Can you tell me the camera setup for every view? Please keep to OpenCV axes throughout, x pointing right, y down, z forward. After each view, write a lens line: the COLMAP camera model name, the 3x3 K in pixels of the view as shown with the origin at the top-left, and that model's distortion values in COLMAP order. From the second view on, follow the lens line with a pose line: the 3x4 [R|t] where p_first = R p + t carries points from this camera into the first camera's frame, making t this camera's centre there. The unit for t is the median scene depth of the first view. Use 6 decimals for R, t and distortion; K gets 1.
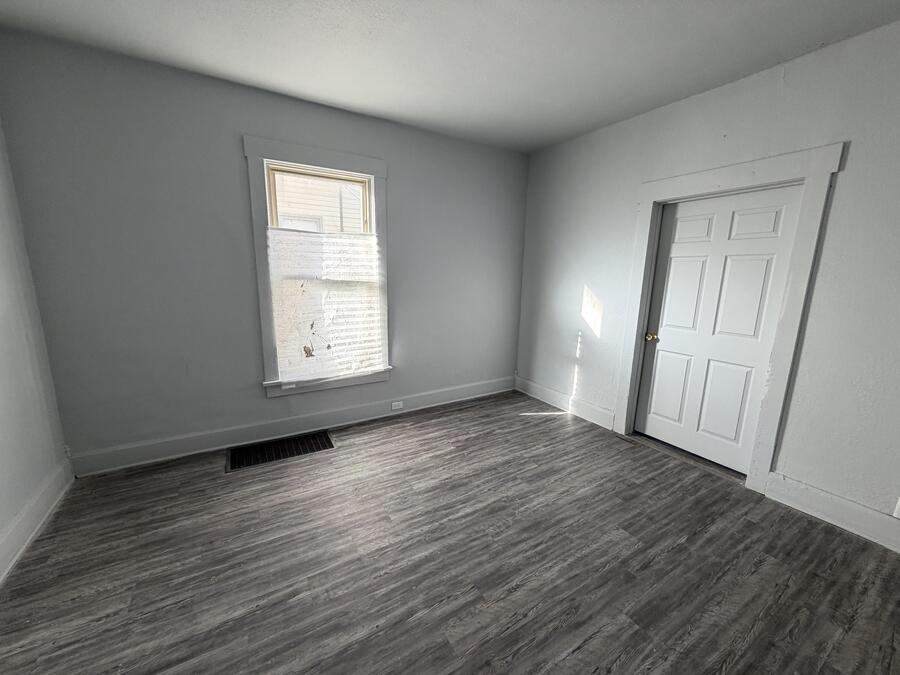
lens RADIAL K [[355.0, 0, 443.5], [0, 355.0, 336.5], [0, 0, 1]] dist [0.010476, -0.000298]
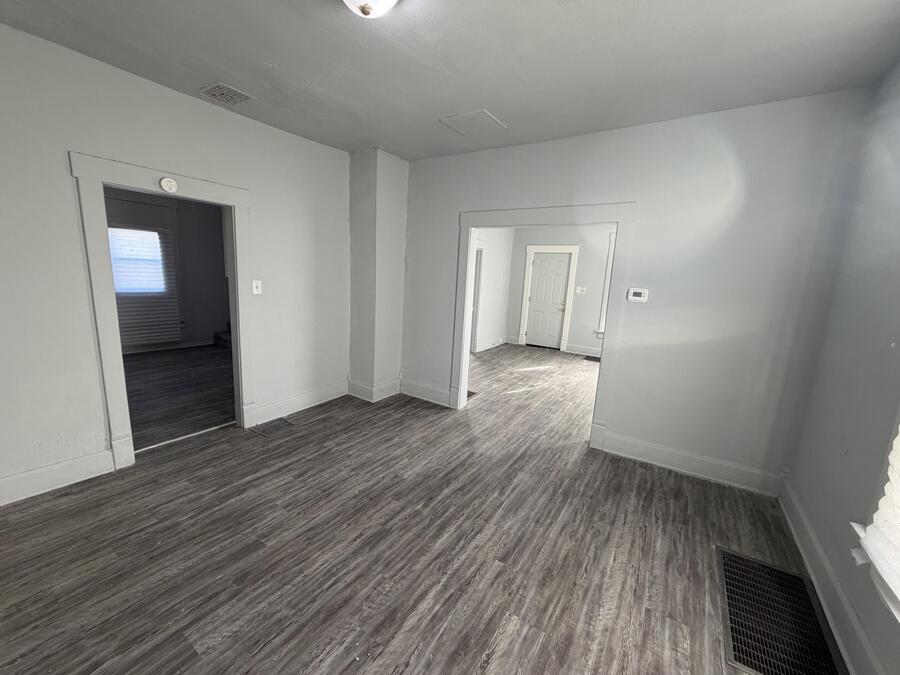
lens RADIAL K [[355.0, 0, 448.2], [0, 355.0, 337.7], [0, 0, 1]] dist [0.010476, -0.000298]
pose [[-0.889791, 0.017864, -0.456019, 0.403364], [-0.145524, 0.935965, 0.320613, -0.316683], [0.432545, 0.351640, -0.830213, 1.648662]]
